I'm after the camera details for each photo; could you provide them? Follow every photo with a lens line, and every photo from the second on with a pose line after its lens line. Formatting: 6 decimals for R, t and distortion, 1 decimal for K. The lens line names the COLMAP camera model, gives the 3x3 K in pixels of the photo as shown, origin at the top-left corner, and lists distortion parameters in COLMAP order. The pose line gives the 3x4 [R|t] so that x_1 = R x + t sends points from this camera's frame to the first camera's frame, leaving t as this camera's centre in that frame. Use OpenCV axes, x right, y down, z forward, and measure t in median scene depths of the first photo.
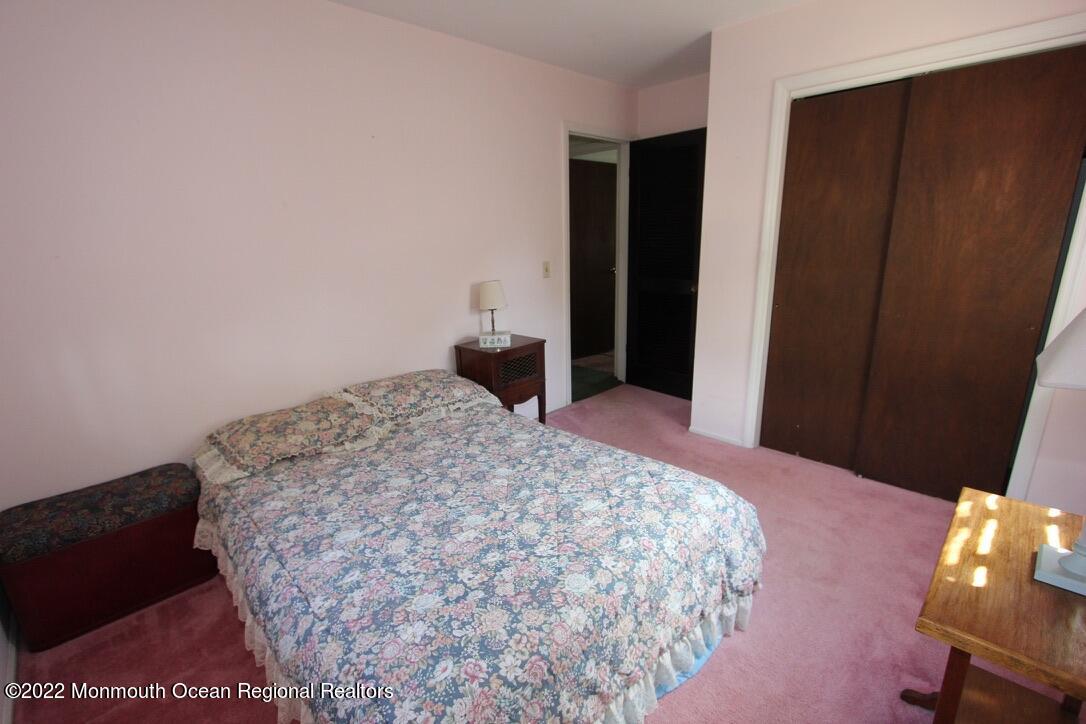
lens RADIAL K [[498.9, 0, 540.3], [0, 498.9, 375.4], [0, 0, 1]] dist [-0.019273, 0.003759]
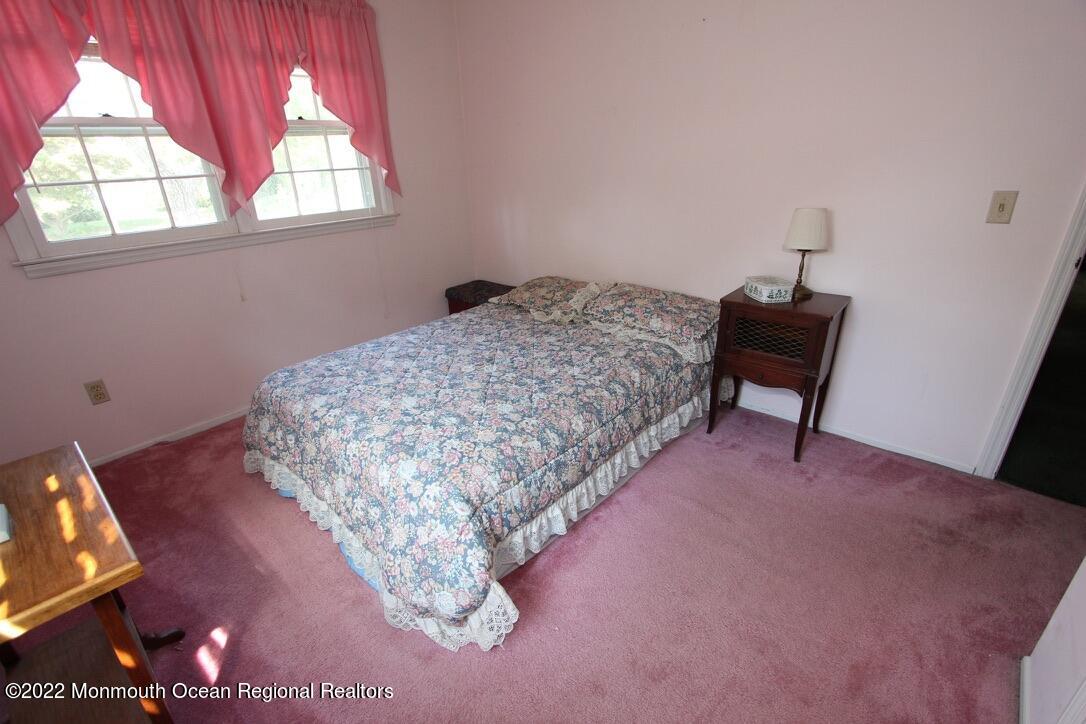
lens RADIAL K [[498.9, 0, 540.3], [0, 498.9, 375.4], [0, 0, 1]] dist [-0.019273, 0.003759]
pose [[0.061905, 0.430070, -0.900671, 0.956975], [-0.249648, 0.880389, 0.403226, -0.273960], [0.966356, 0.199889, 0.161867, 0.945879]]
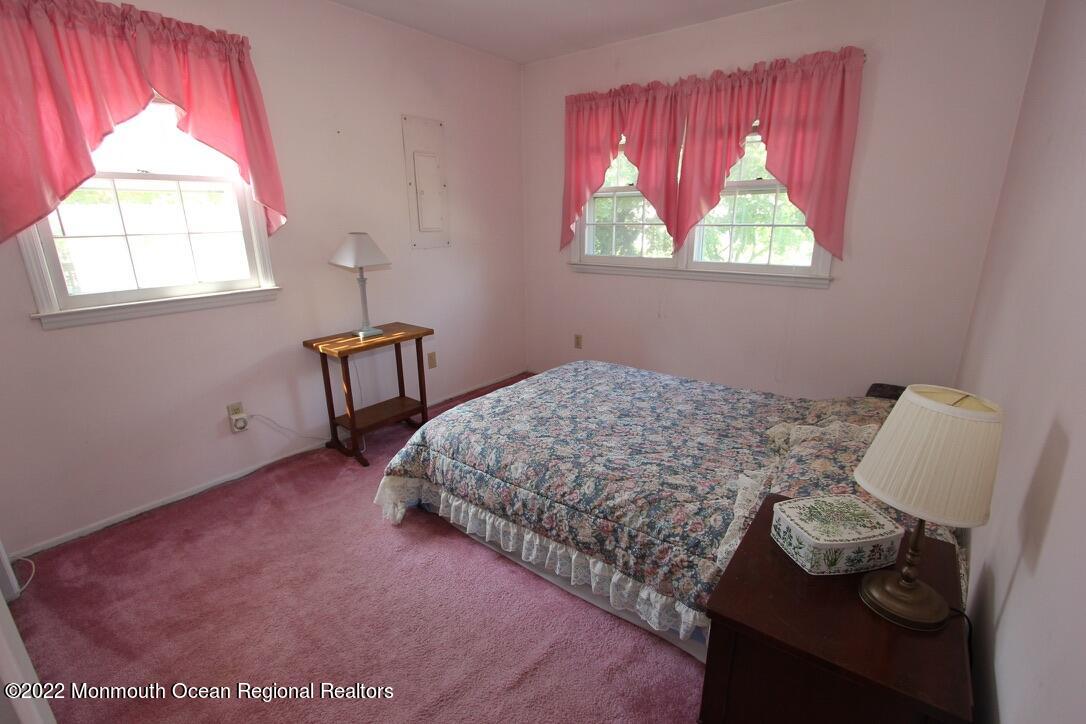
lens RADIAL K [[498.9, 0, 540.3], [0, 498.9, 375.4], [0, 0, 1]] dist [-0.019273, 0.003759]
pose [[-0.991840, 0.073216, -0.104370, 0.197115], [0.002504, 0.829684, 0.558227, -0.539323], [0.127465, 0.553410, -0.823098, 1.904121]]
